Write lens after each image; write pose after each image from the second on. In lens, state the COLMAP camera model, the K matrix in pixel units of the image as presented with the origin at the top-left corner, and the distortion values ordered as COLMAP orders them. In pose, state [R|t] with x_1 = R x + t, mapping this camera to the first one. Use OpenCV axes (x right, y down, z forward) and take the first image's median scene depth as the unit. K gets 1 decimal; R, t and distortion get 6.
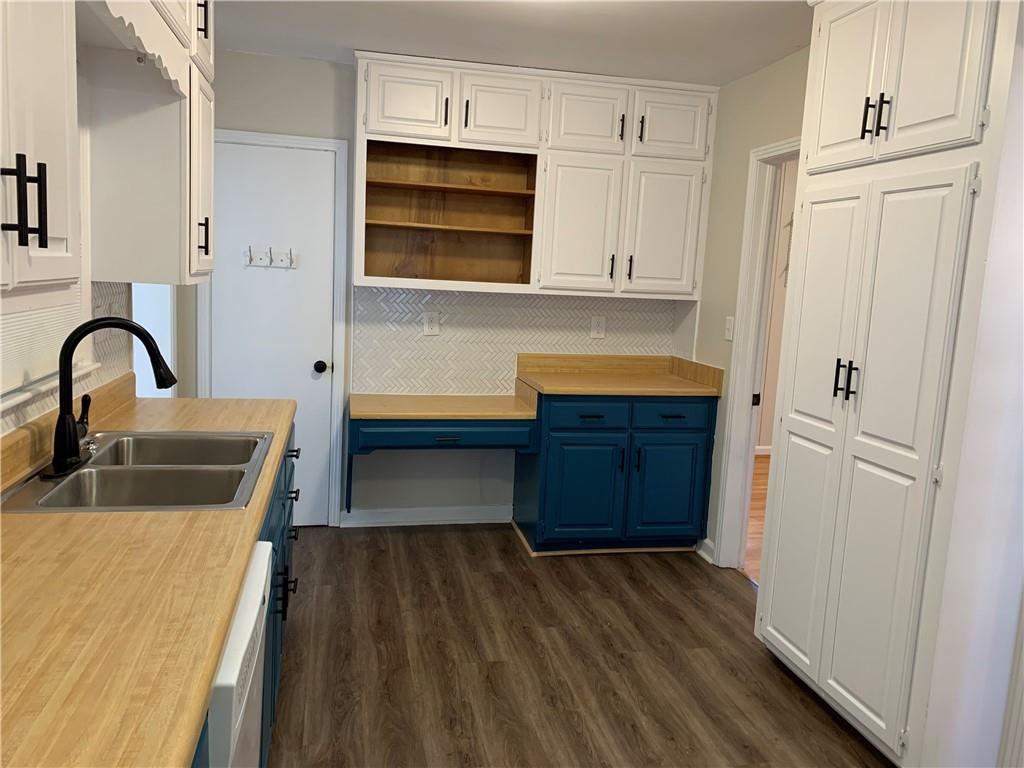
lens RADIAL K [[782.5, 0, 512.0], [0, 782.5, 384.0], [0, 0, 1]] dist [0.005627, 0.003369]
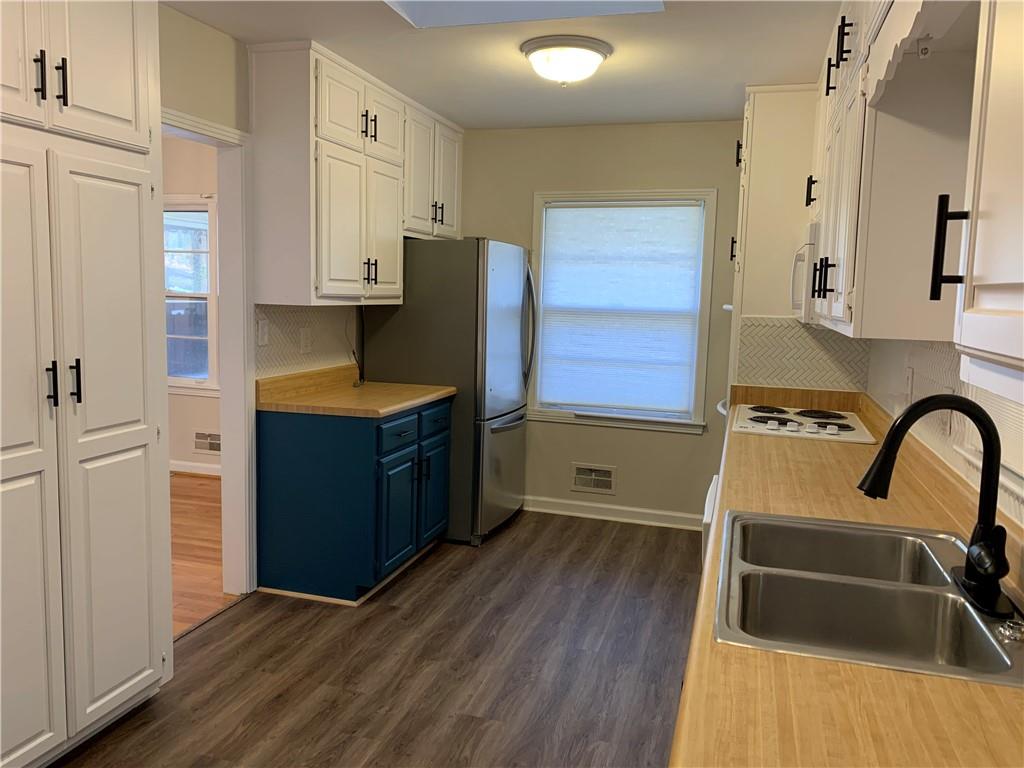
lens RADIAL K [[782.5, 0, 512.0], [0, 782.5, 384.0], [0, 0, 1]] dist [0.005627, 0.003369]
pose [[-0.872926, -0.121840, 0.472393, -0.498572], [0.013534, 0.961890, 0.273101, -0.271919], [-0.487664, 0.244791, -0.838010, 1.627216]]
